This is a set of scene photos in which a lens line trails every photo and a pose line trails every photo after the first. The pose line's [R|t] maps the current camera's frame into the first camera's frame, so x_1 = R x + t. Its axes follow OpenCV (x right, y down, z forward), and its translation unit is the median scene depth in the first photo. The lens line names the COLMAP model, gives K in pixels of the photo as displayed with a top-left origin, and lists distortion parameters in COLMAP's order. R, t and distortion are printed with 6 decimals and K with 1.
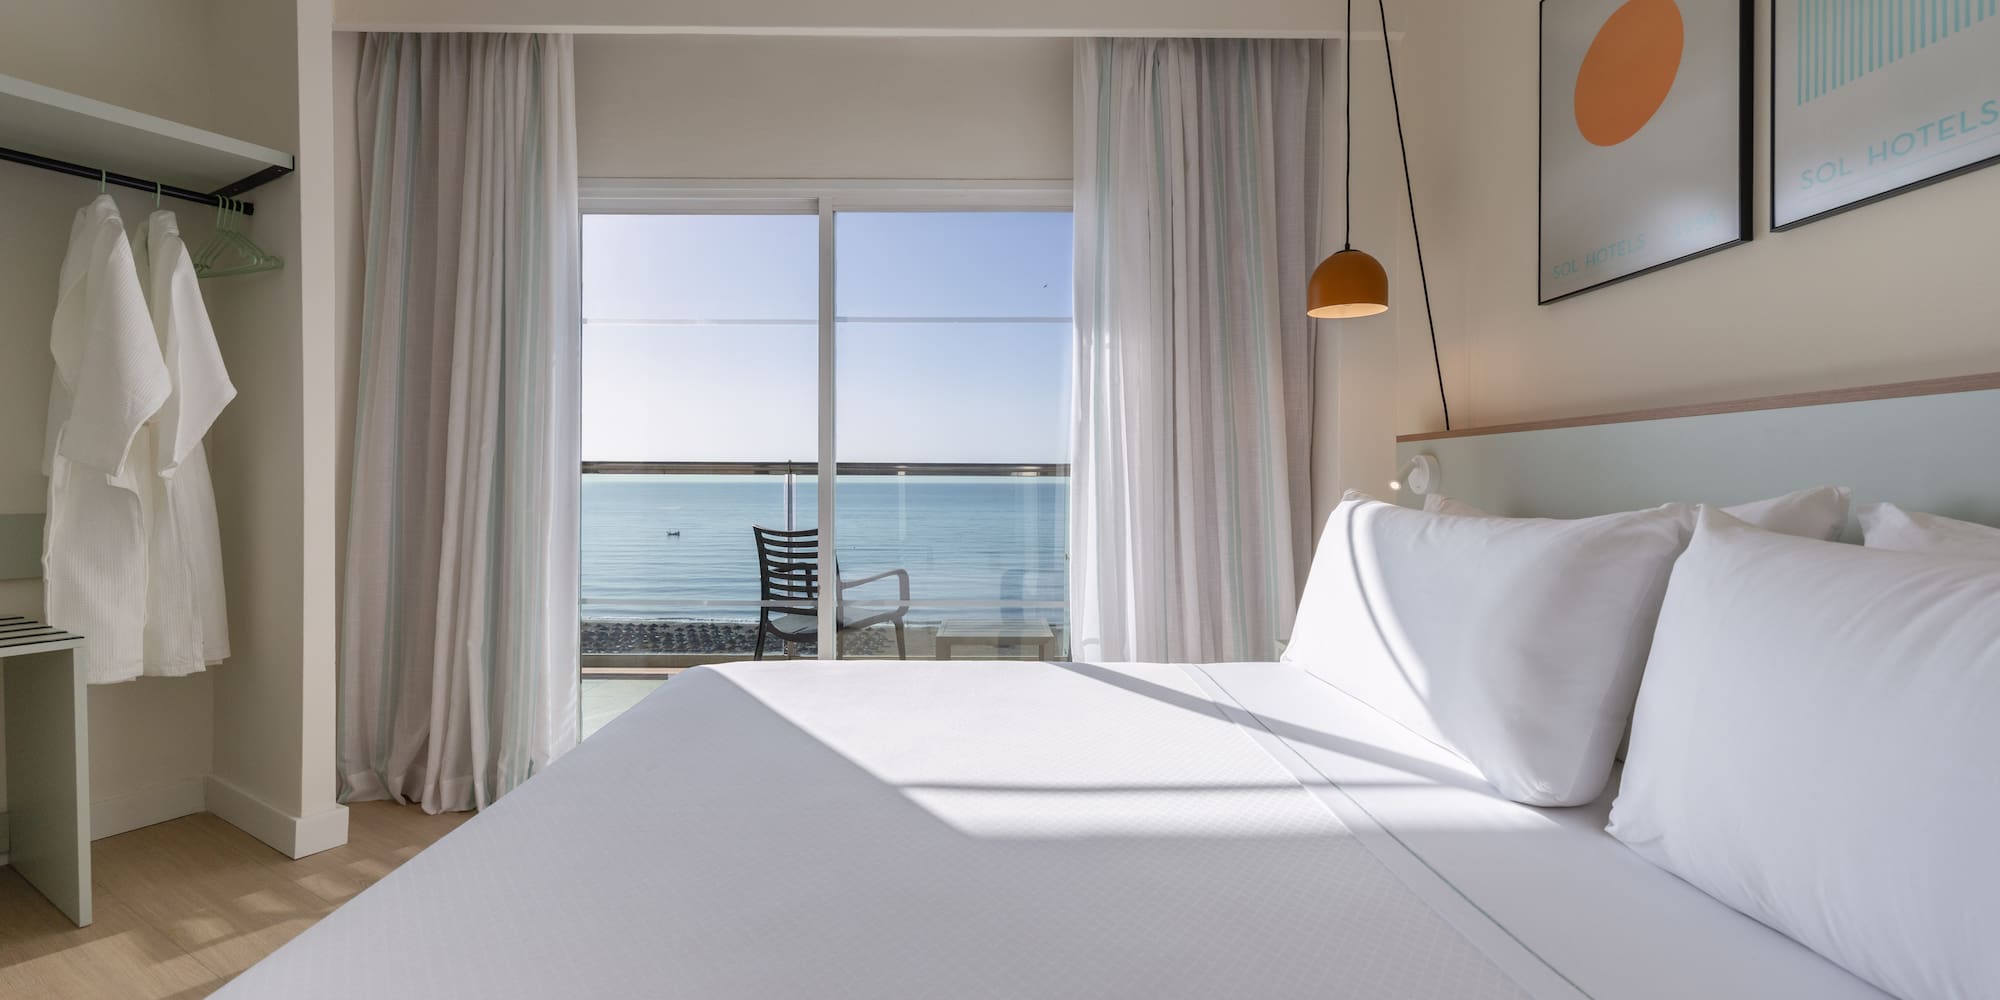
lens RADIAL K [[778.7, 0, 1000.0], [0, 778.7, 500.0], [0, 0, 1]] dist [-0.000974, -0.000304]
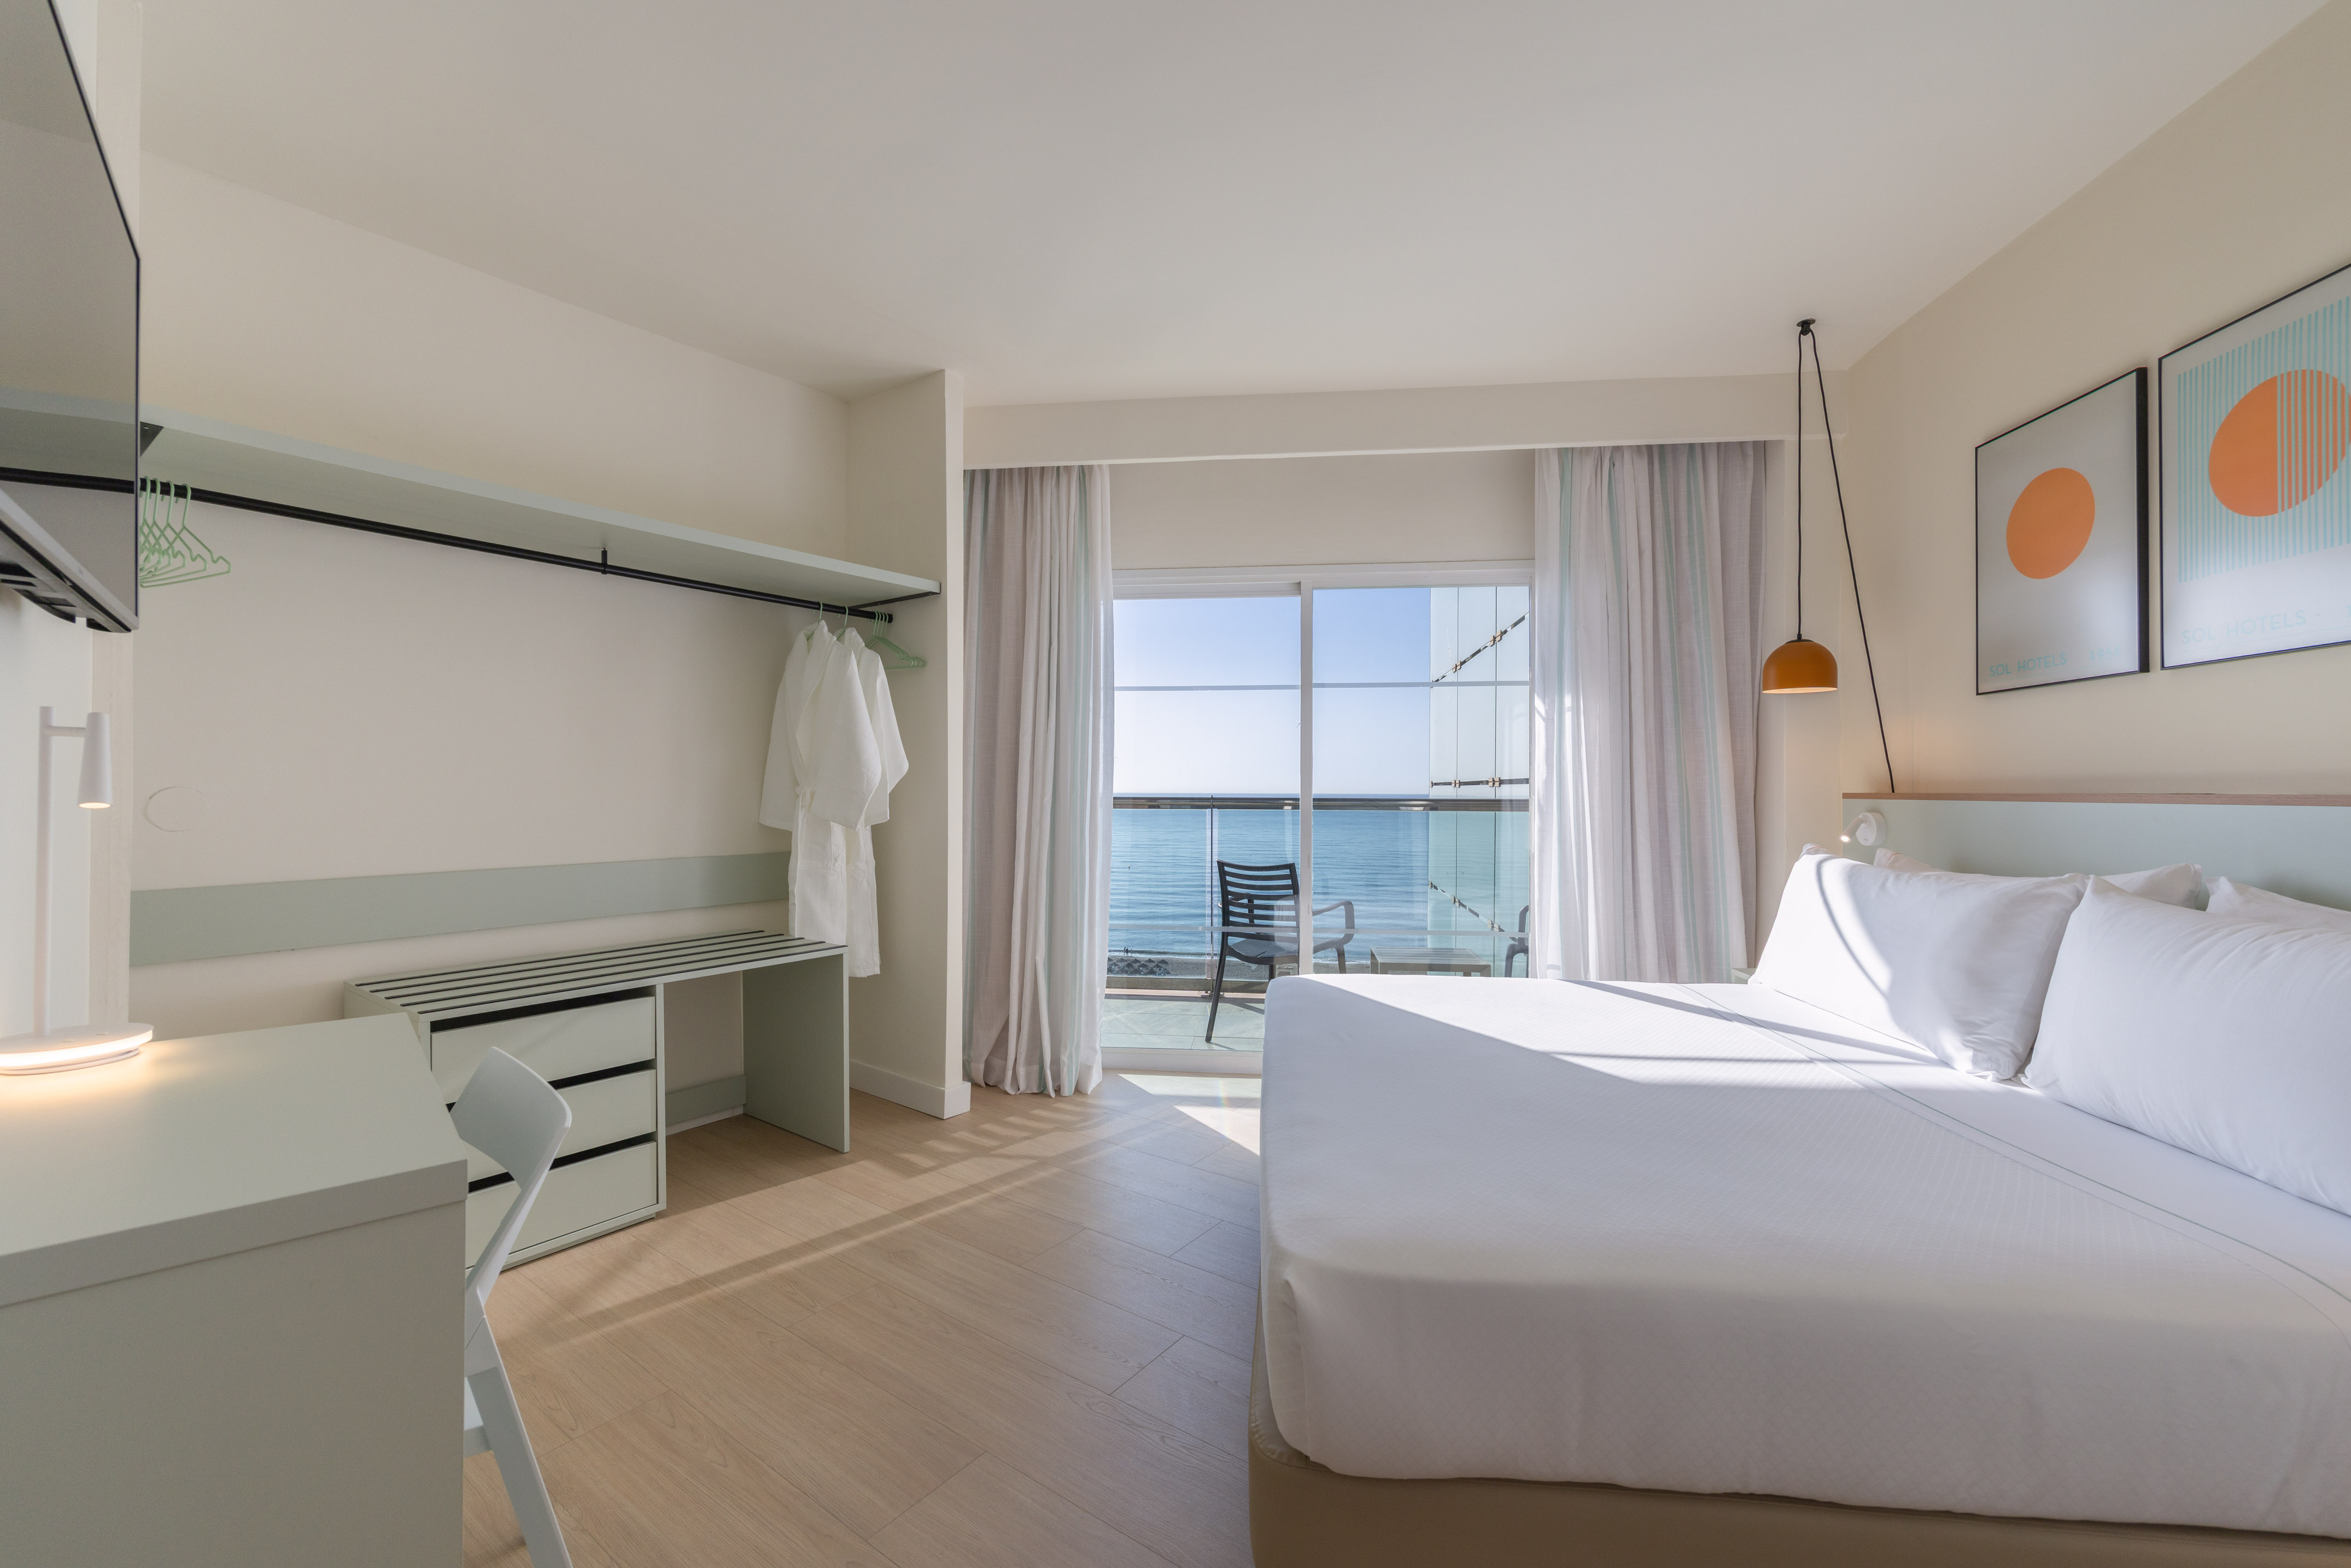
lens RADIAL K [[962.2, 0, 1141.1], [0, 962.2, 786.7], [0, 0, 1]] dist [-0.000005, 0.000414]
pose [[0.993405, -0.000075, -0.114654, -0.341309], [-0.002038, 0.999830, -0.018313, -0.060441], [0.114636, 0.018426, 0.993237, -0.507461]]
